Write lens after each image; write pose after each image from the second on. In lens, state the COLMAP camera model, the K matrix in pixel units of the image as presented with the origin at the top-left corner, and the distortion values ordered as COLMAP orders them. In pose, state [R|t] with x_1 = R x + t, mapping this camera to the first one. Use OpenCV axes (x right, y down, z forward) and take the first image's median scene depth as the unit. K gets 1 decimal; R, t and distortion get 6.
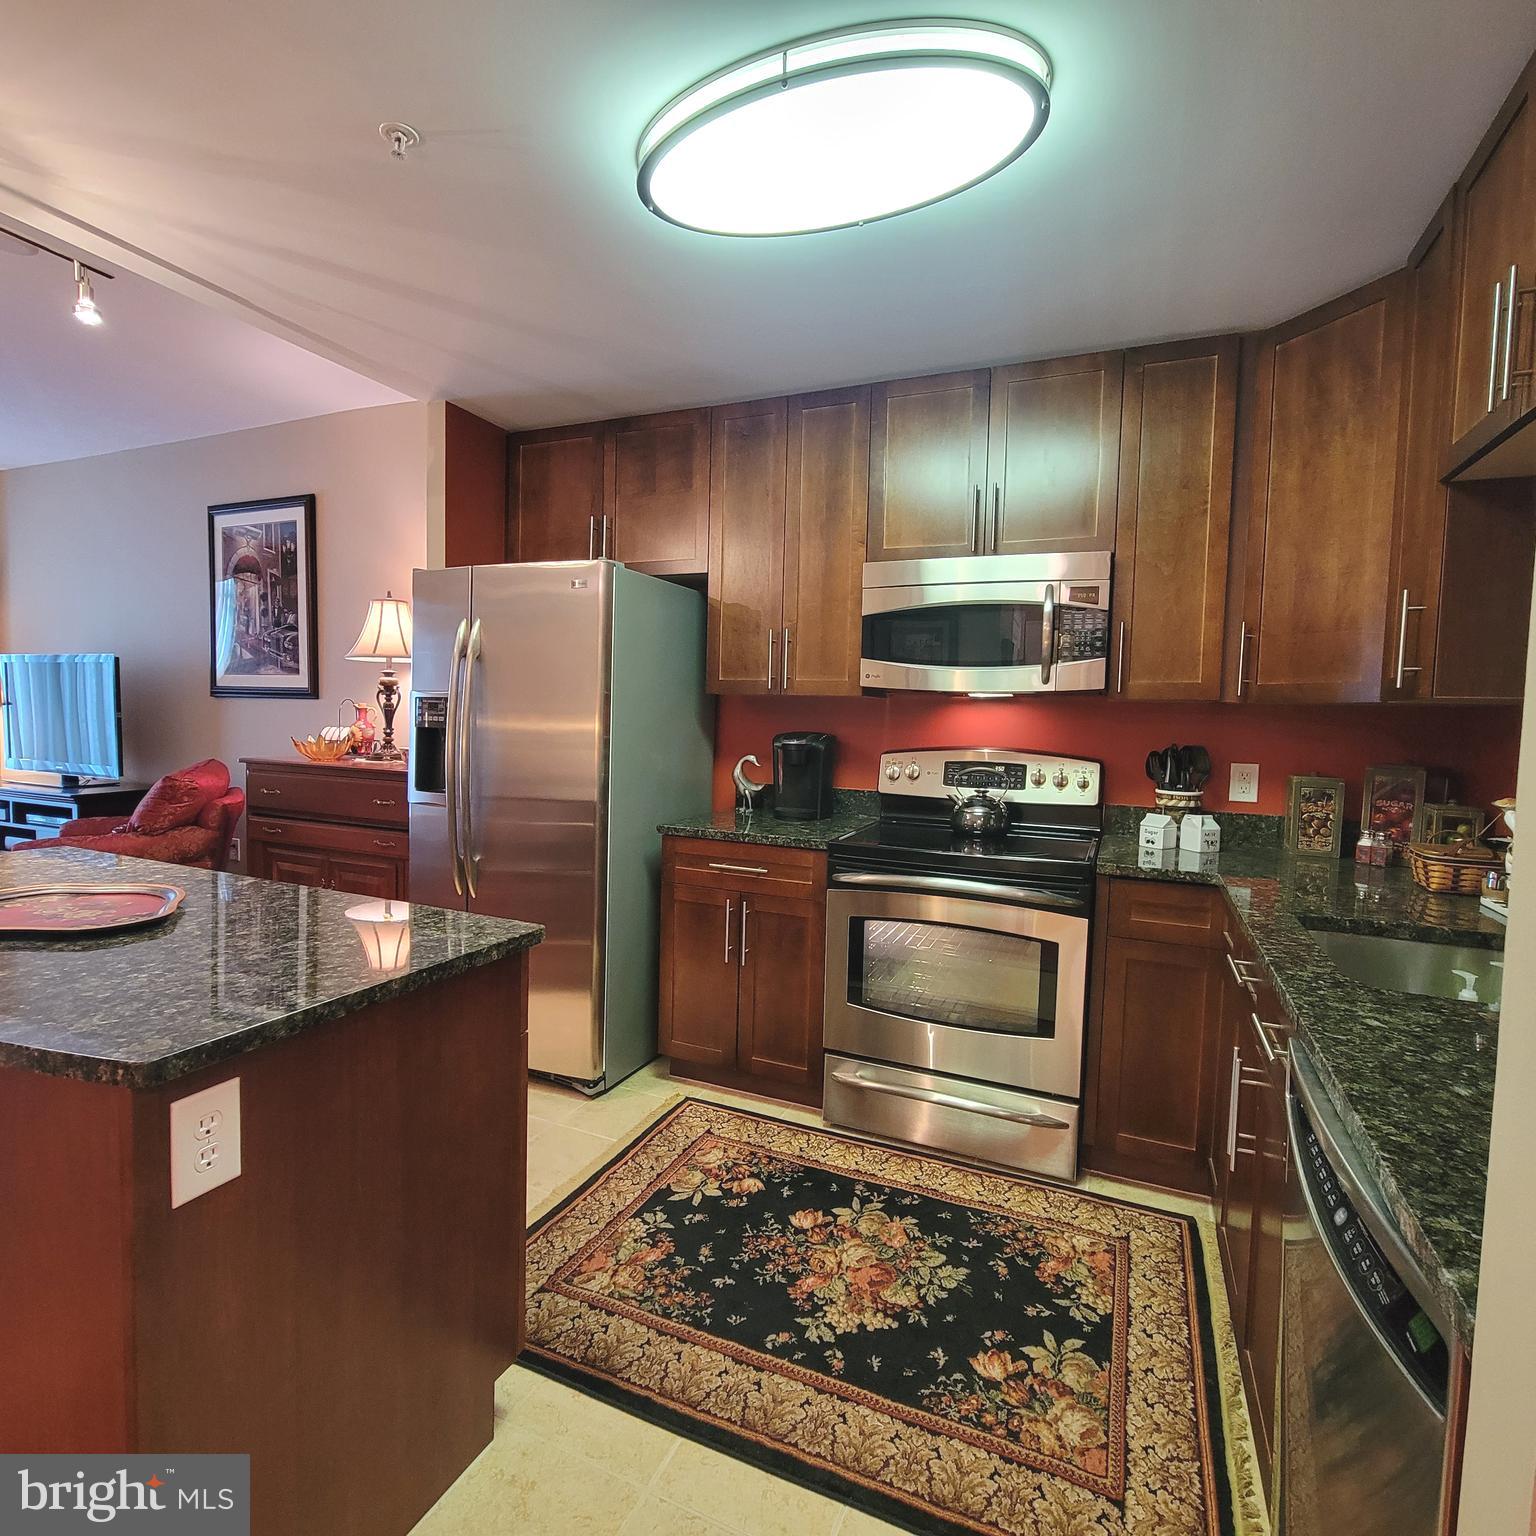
lens RADIAL K [[835.9, 0, 761.6], [0, 835.9, 764.2], [0, 0, 1]] dist [-0.001060, 0.000198]
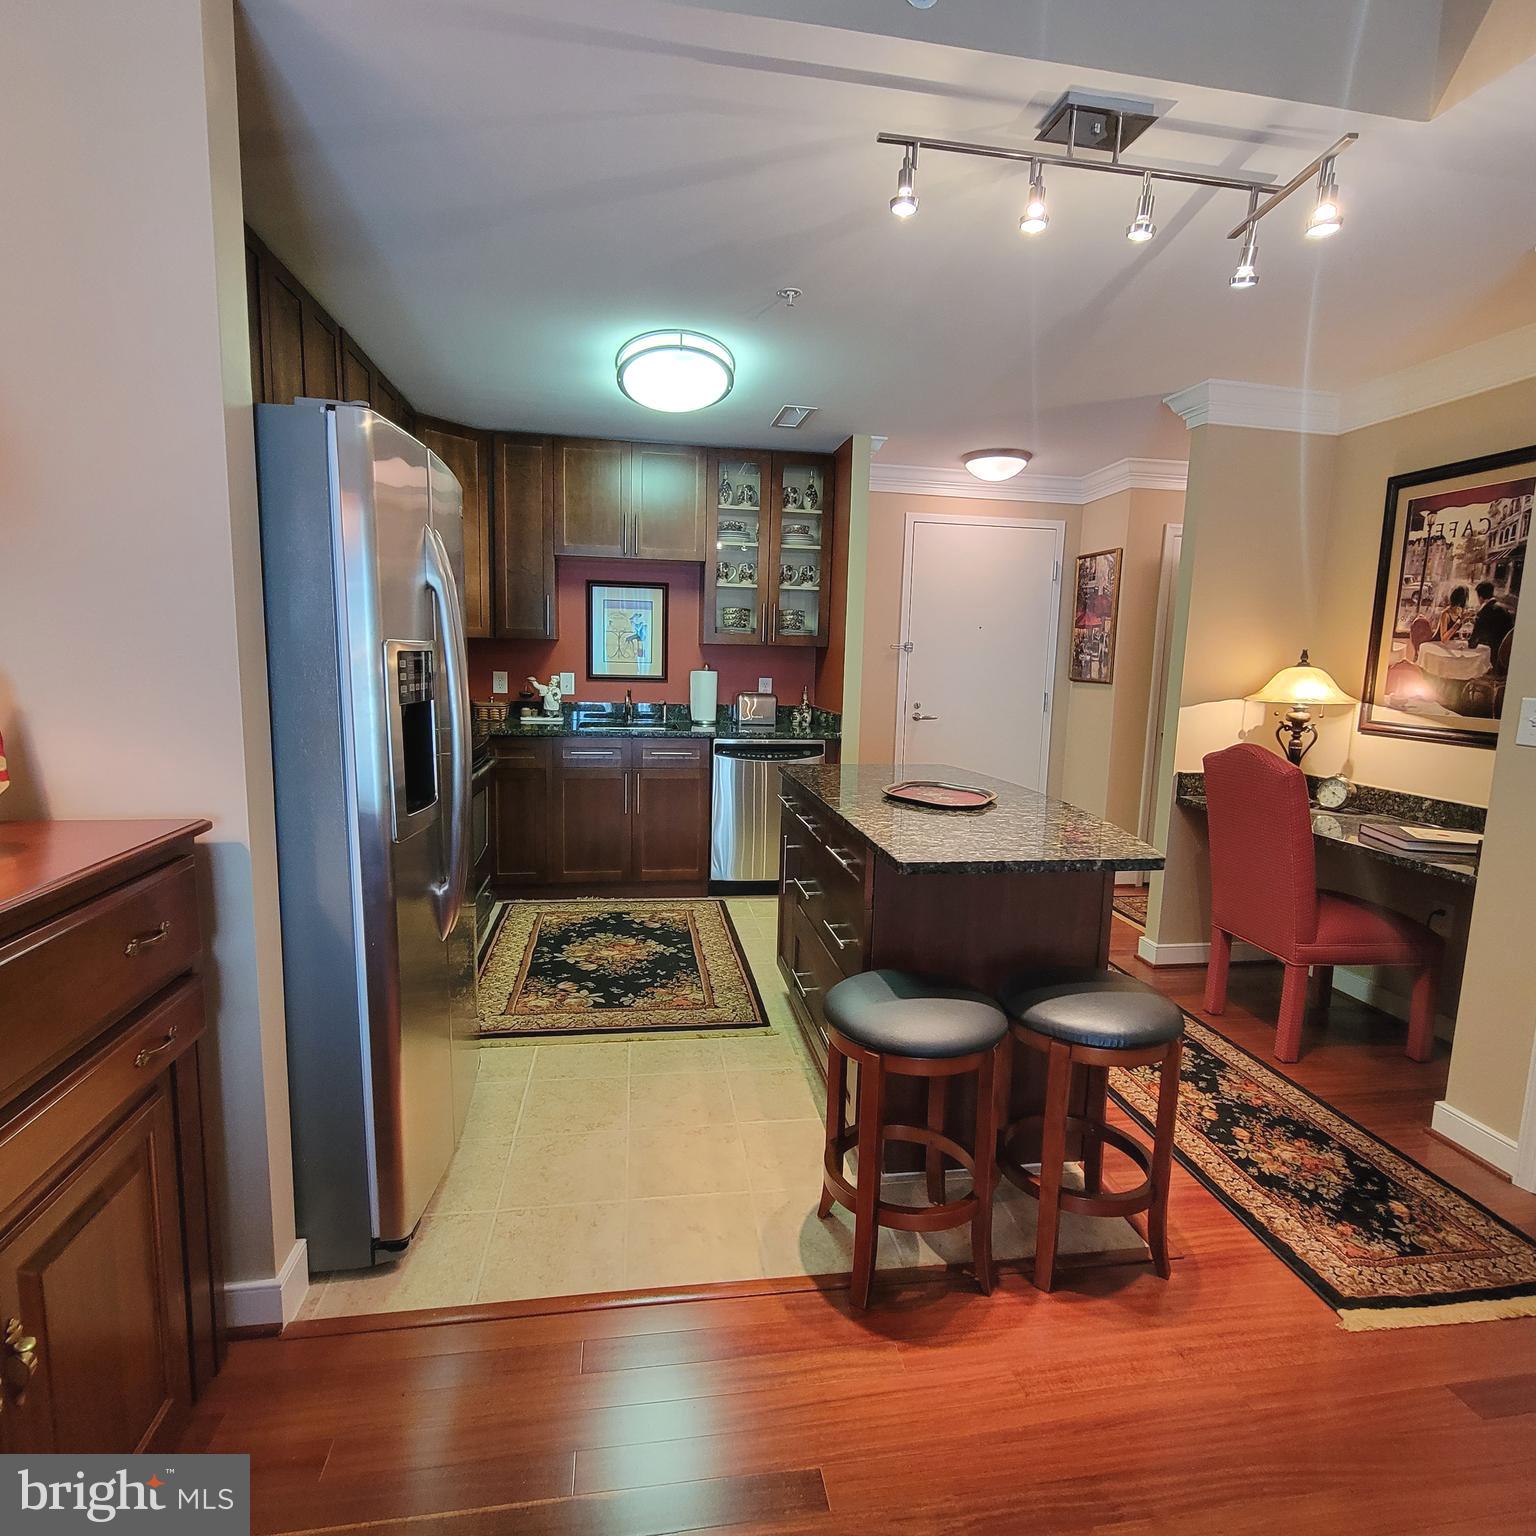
lens RADIAL K [[835.9, 0, 764.3], [0, 835.9, 764.7], [0, 0, 1]] dist [-0.001060, 0.000198]
pose [[-0.545575, -0.155217, 0.823563, -1.453454], [0.010415, 0.981367, 0.191858, -0.156343], [-0.837997, 0.113251, -0.533793, 1.575500]]
